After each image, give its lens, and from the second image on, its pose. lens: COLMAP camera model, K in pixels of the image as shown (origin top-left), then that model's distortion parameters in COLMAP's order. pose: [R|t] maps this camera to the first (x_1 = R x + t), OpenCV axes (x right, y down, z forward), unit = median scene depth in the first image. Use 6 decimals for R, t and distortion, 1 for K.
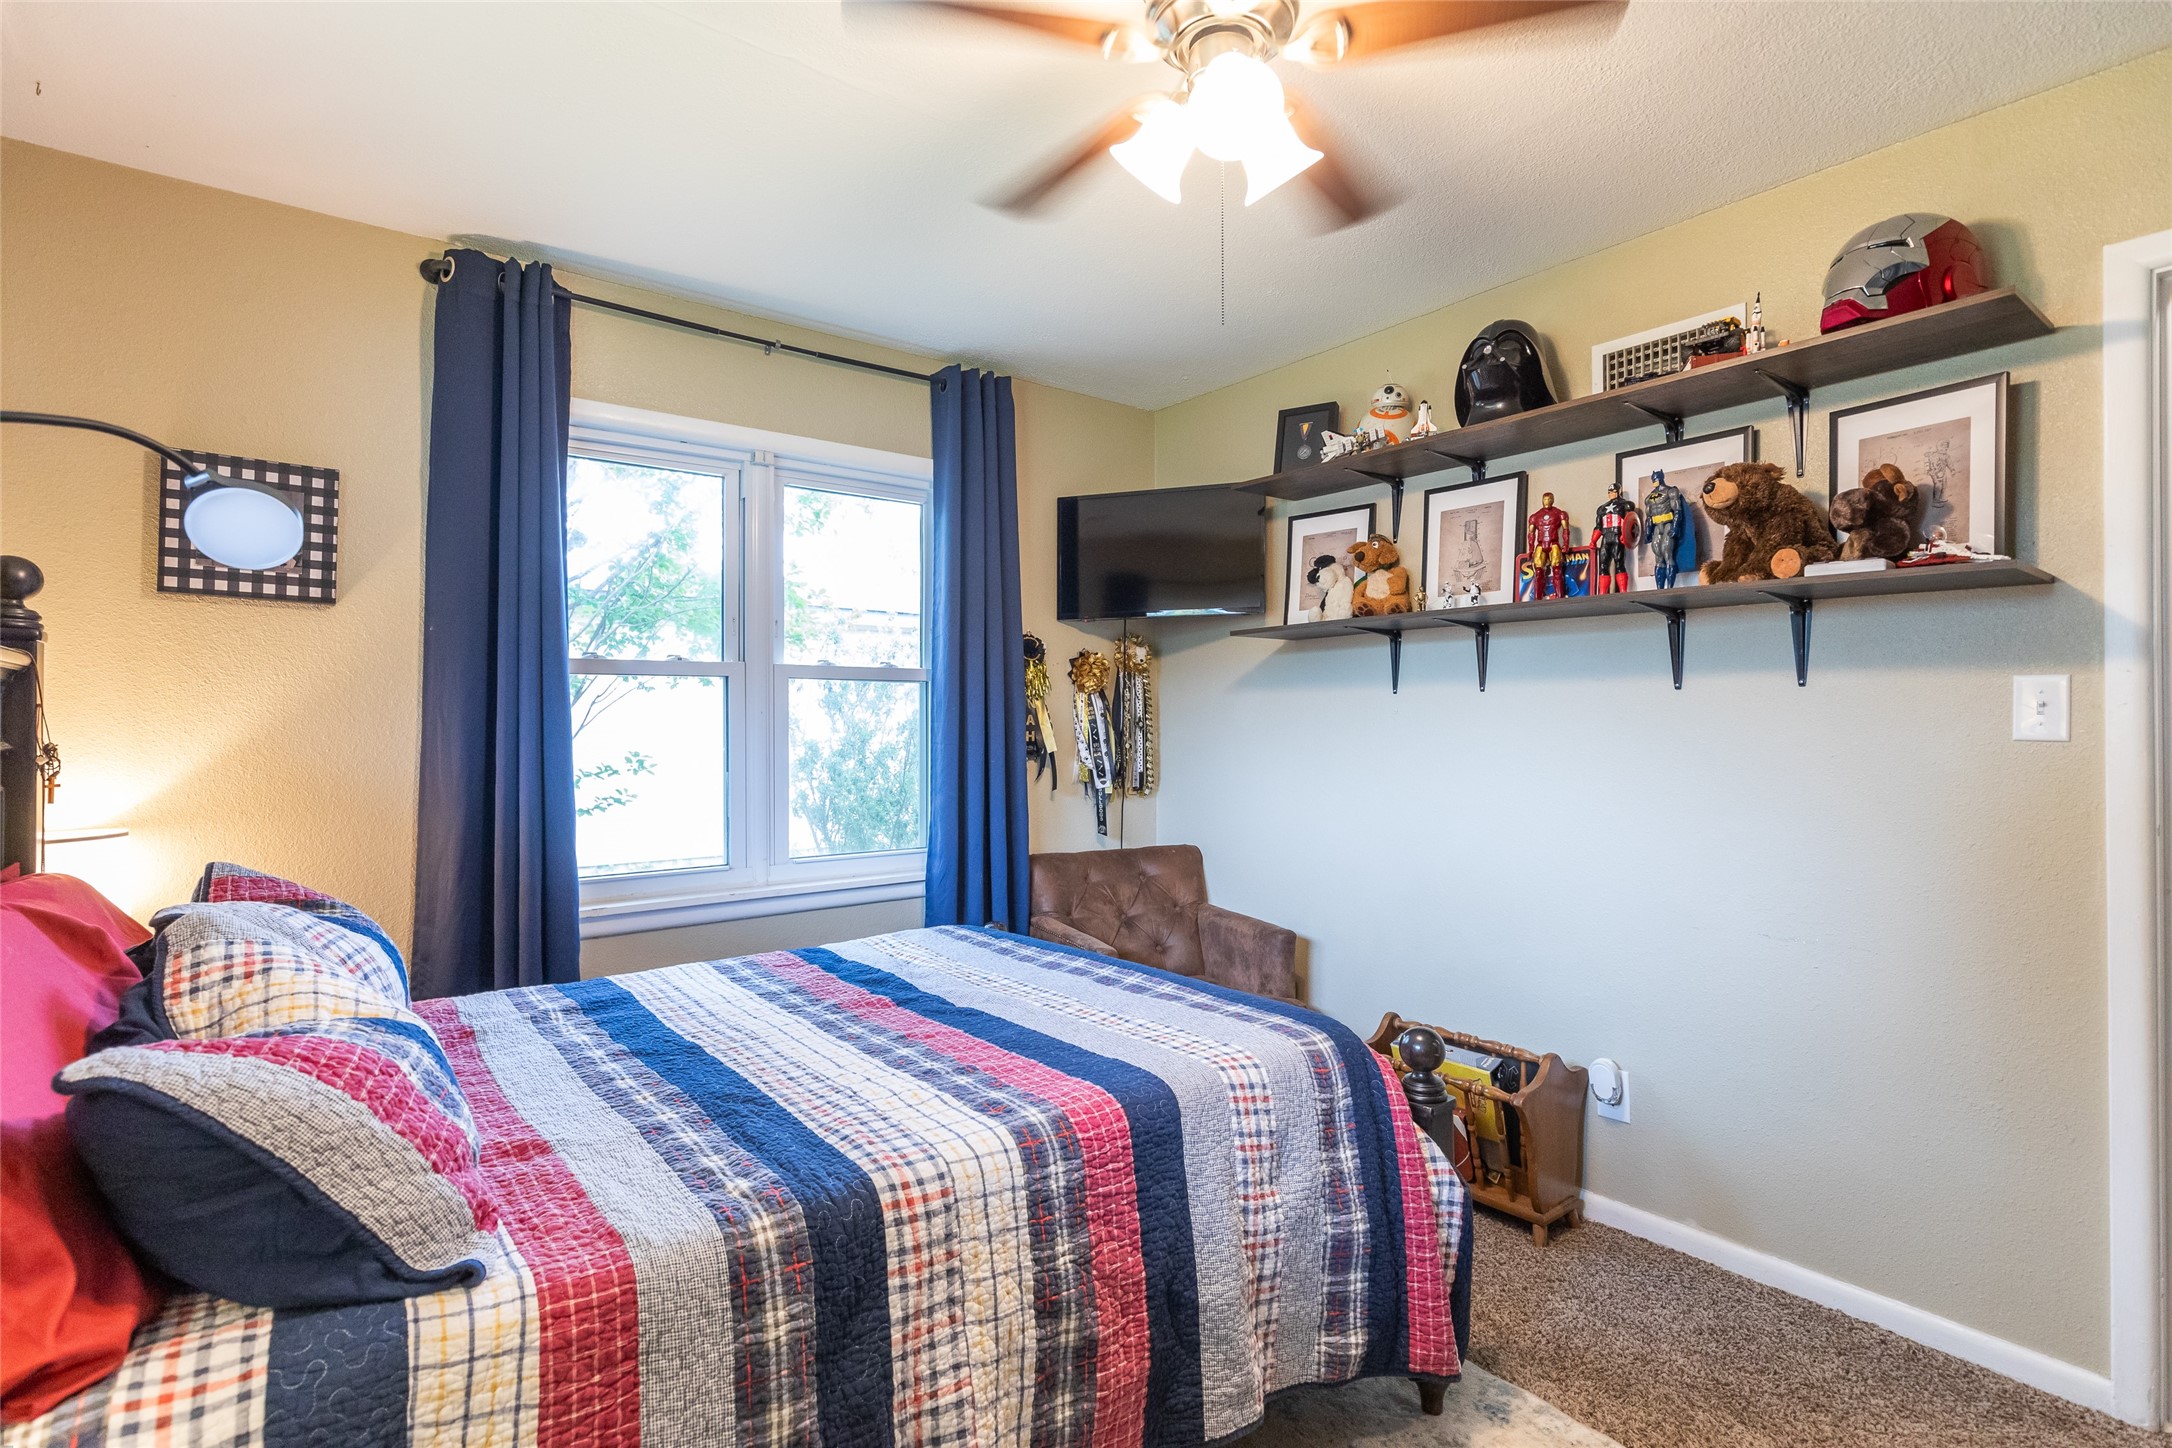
lens RADIAL K [[1012.6, 0, 1101.8], [0, 1012.6, 726.0], [0, 0, 1]] dist [0.000305, -0.000073]
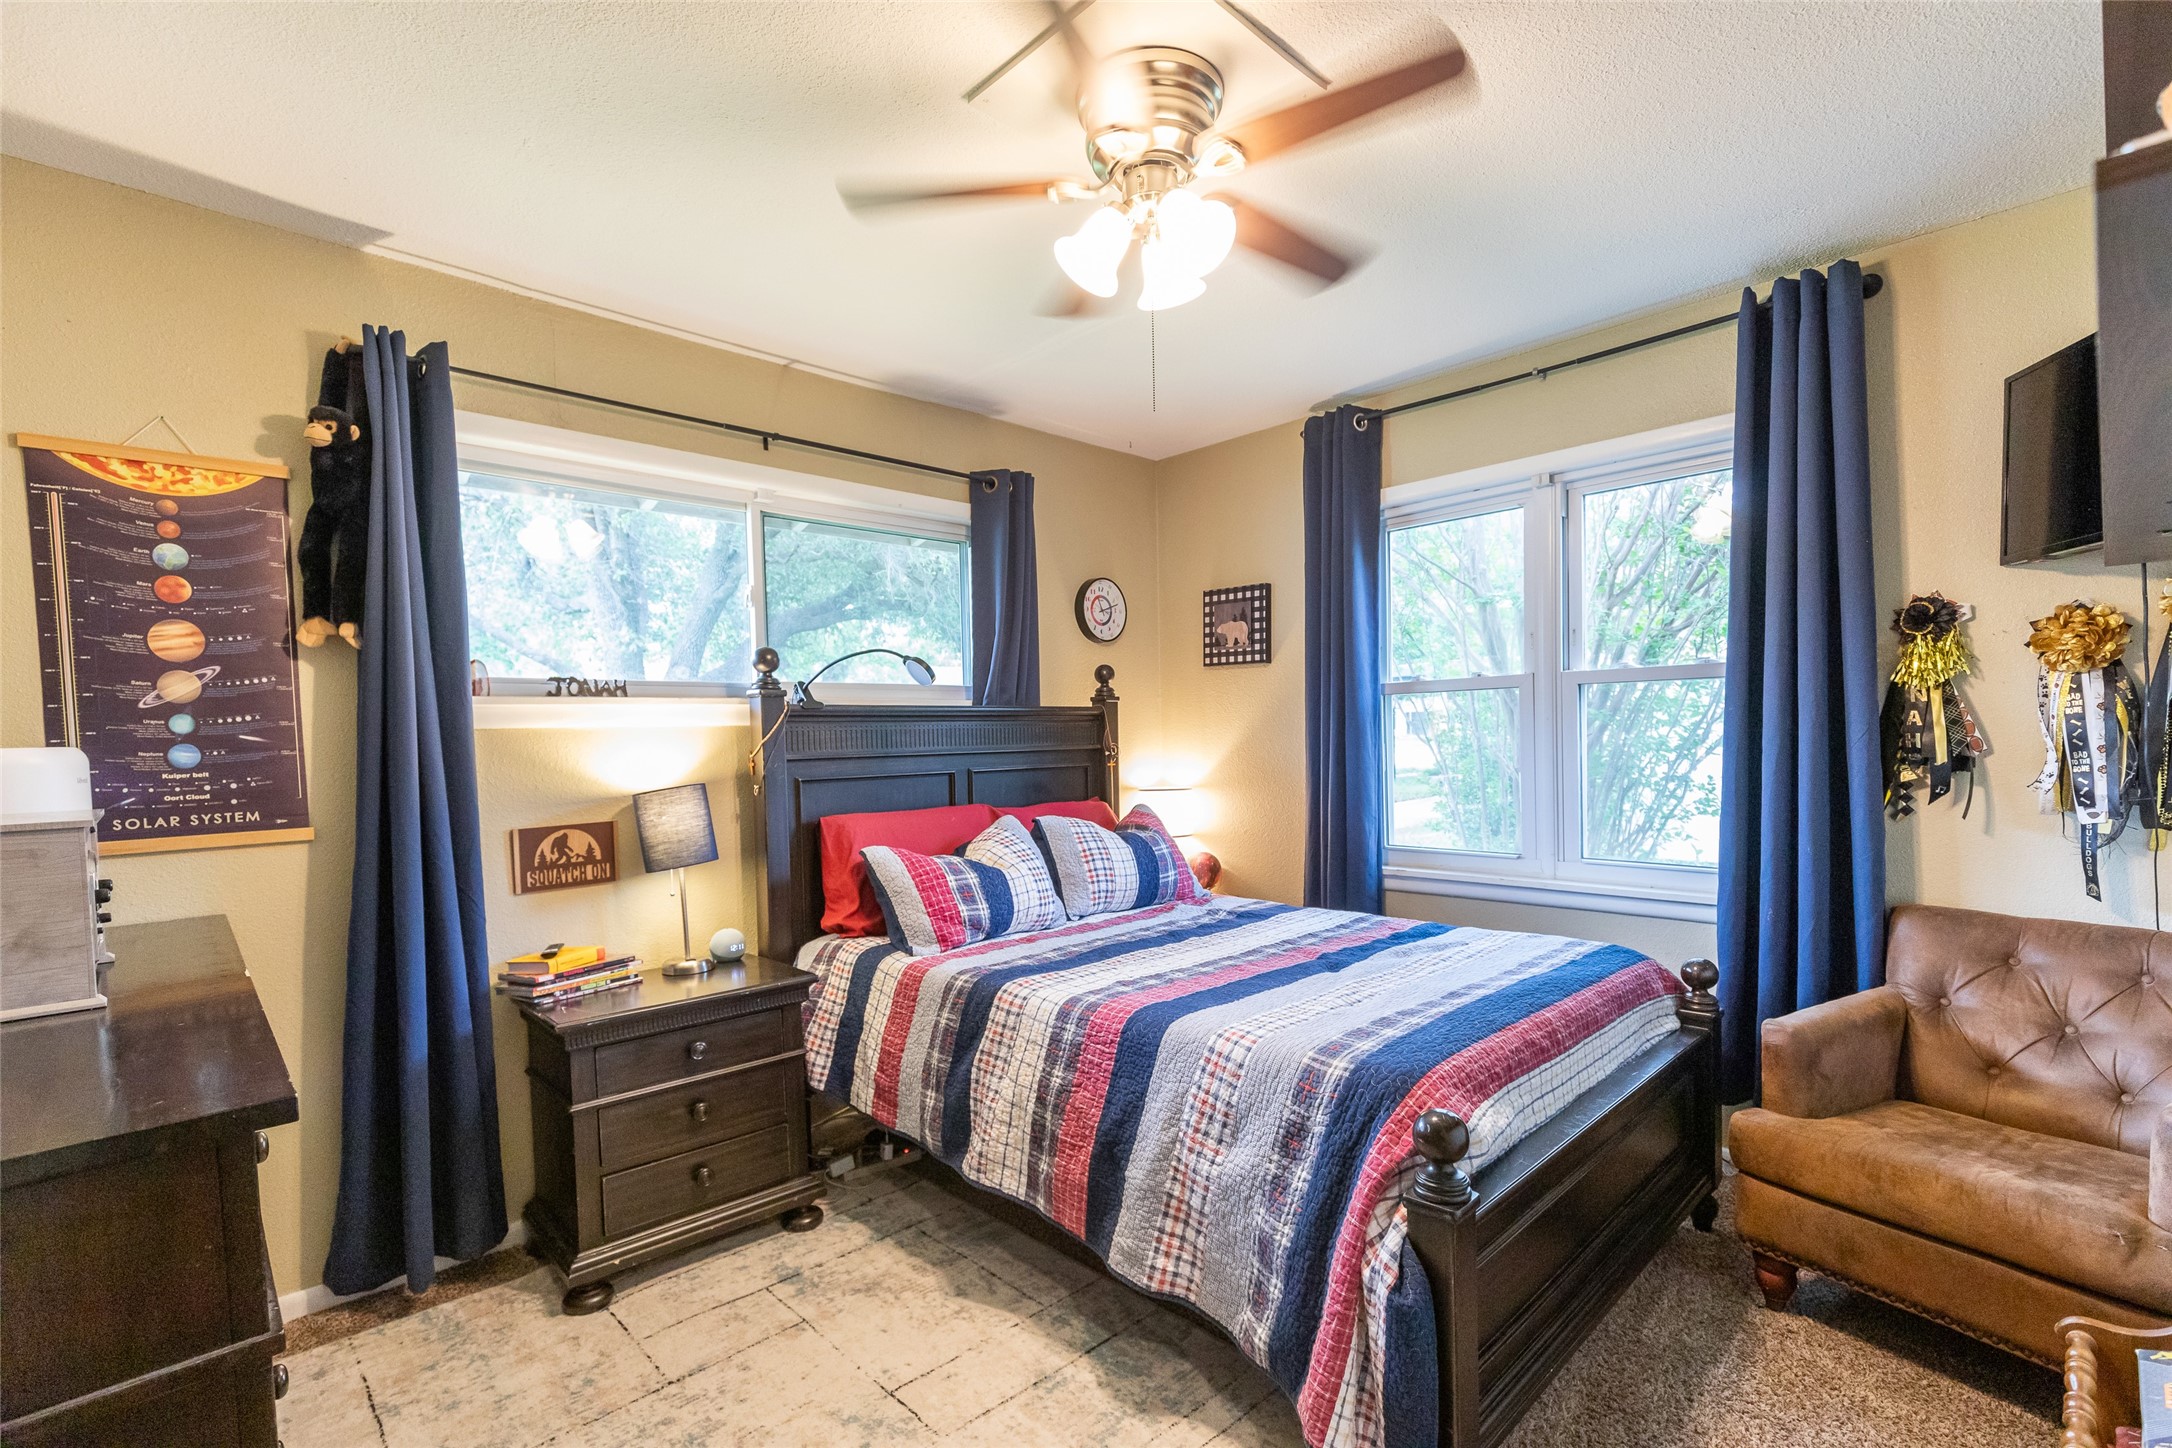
lens RADIAL K [[1005.0, 0, 1083.3], [0, 1005.0, 775.1], [0, 0, 1]] dist [0.000980, 0.000188]
pose [[0.105543, 0.040582, -0.993586, 0.894766], [0.018953, 0.998903, 0.042812, -0.011075], [0.994234, -0.023350, 0.104658, 0.523240]]
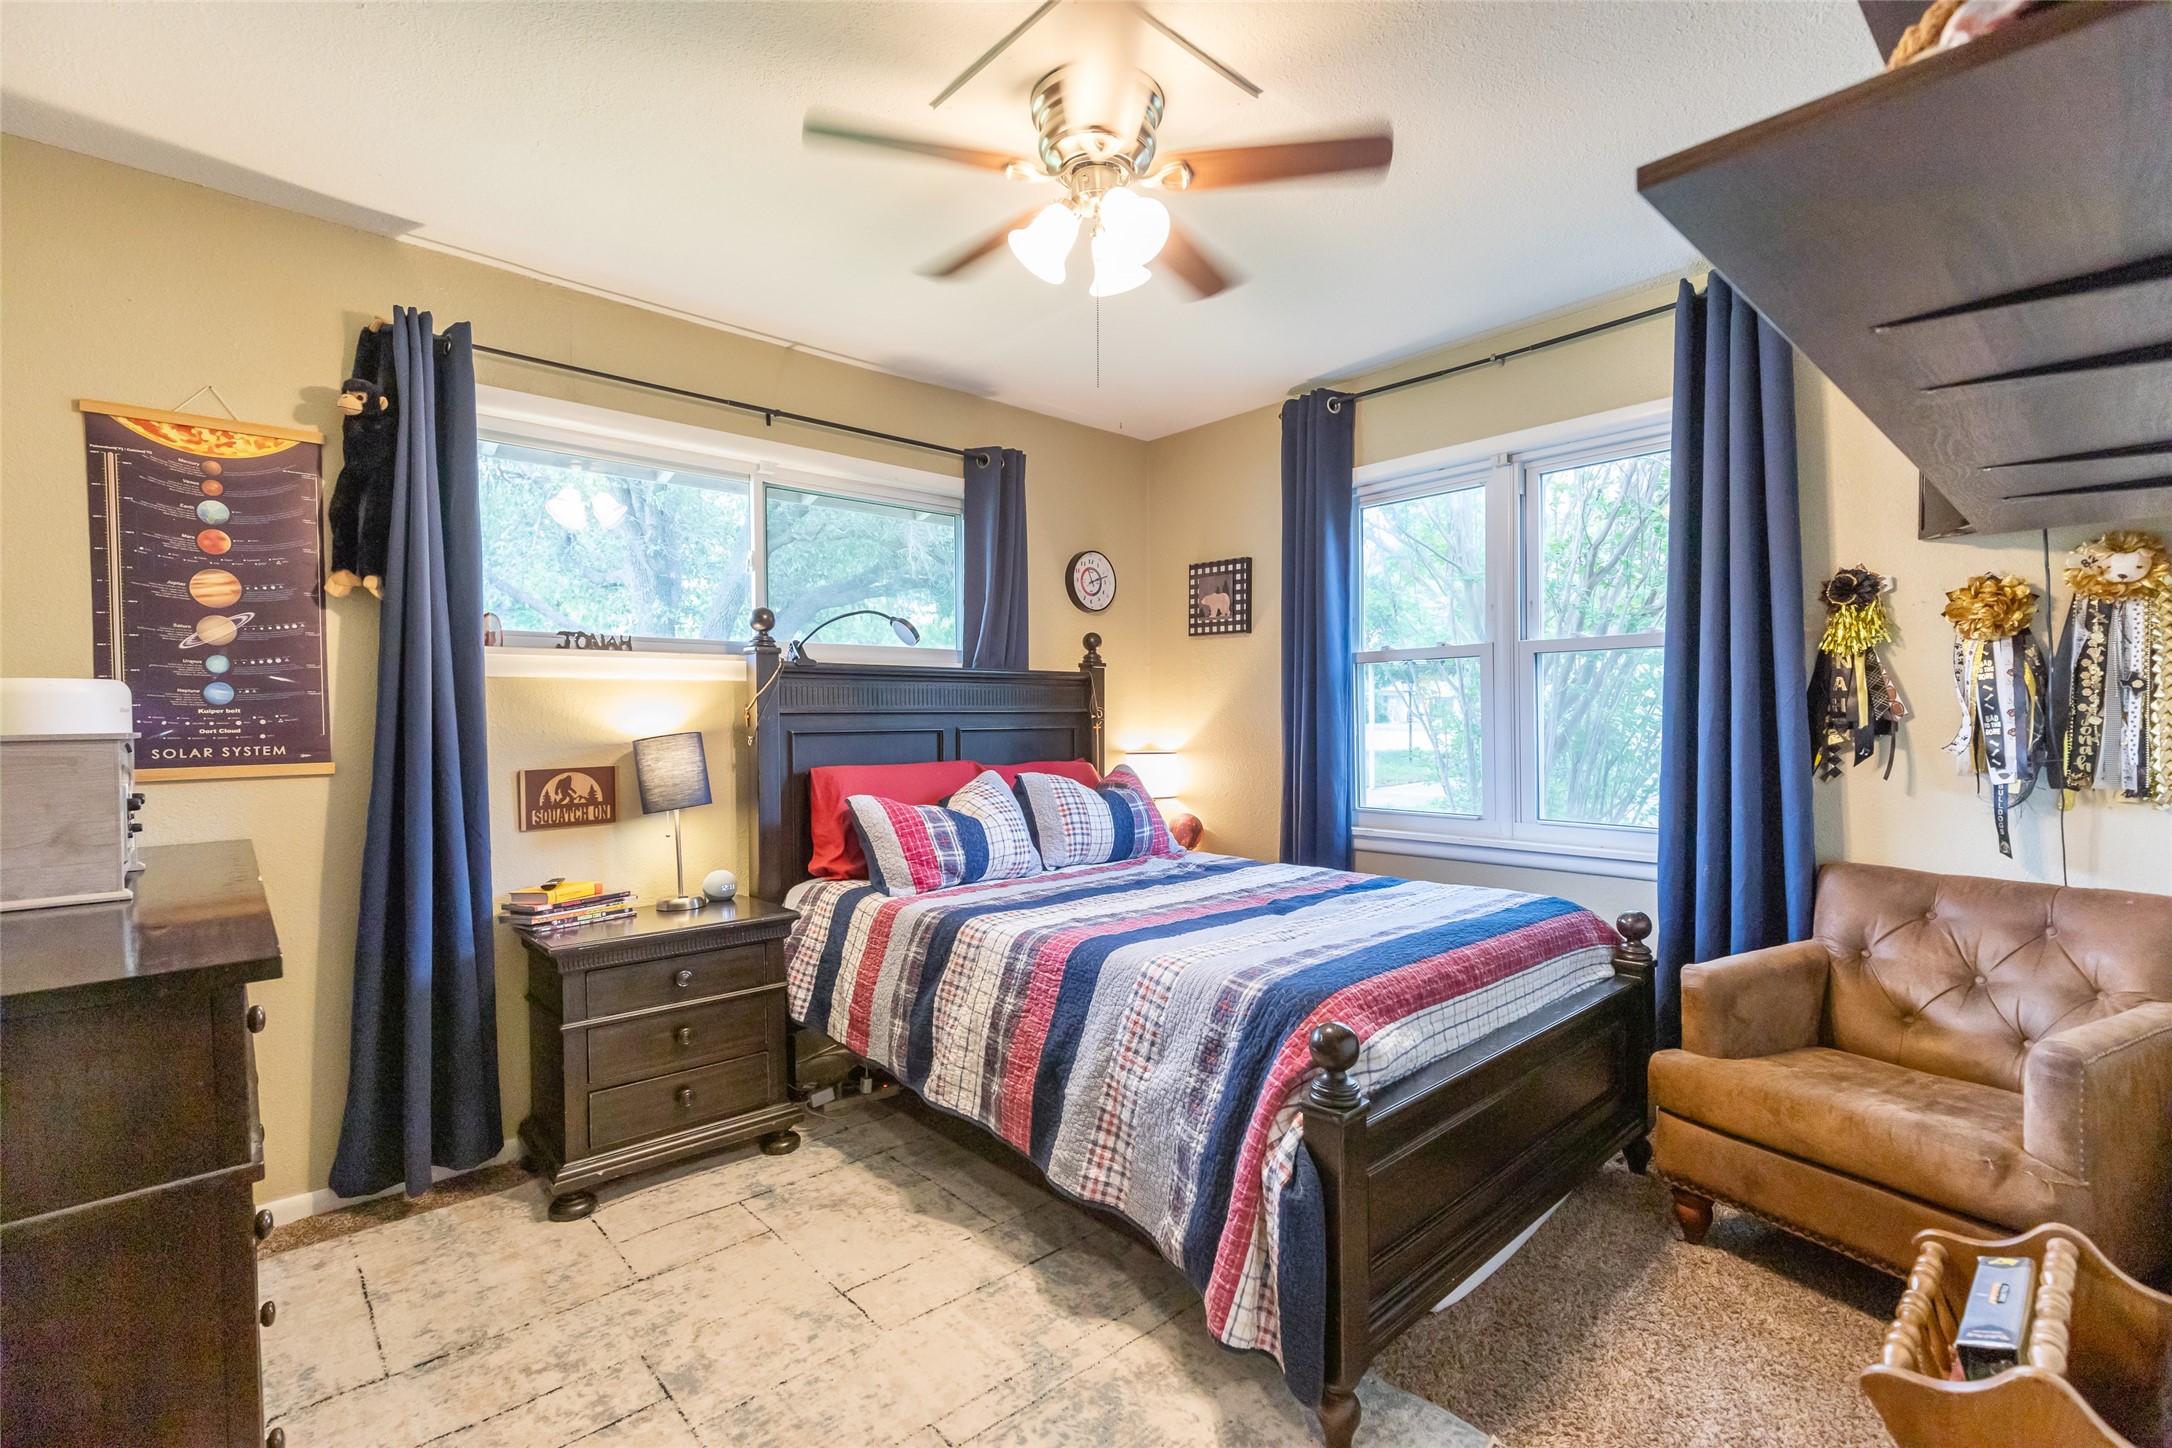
lens RADIAL K [[990.9, 0, 1092.1], [0, 990.9, 730.5], [0, 0, 1]] dist [0.004175, -0.000038]
pose [[0.084274, 0.015643, -0.996320, 0.961197], [0.005570, 0.999854, 0.016169, 0.021329], [0.996427, -0.006912, 0.084174, 0.591128]]
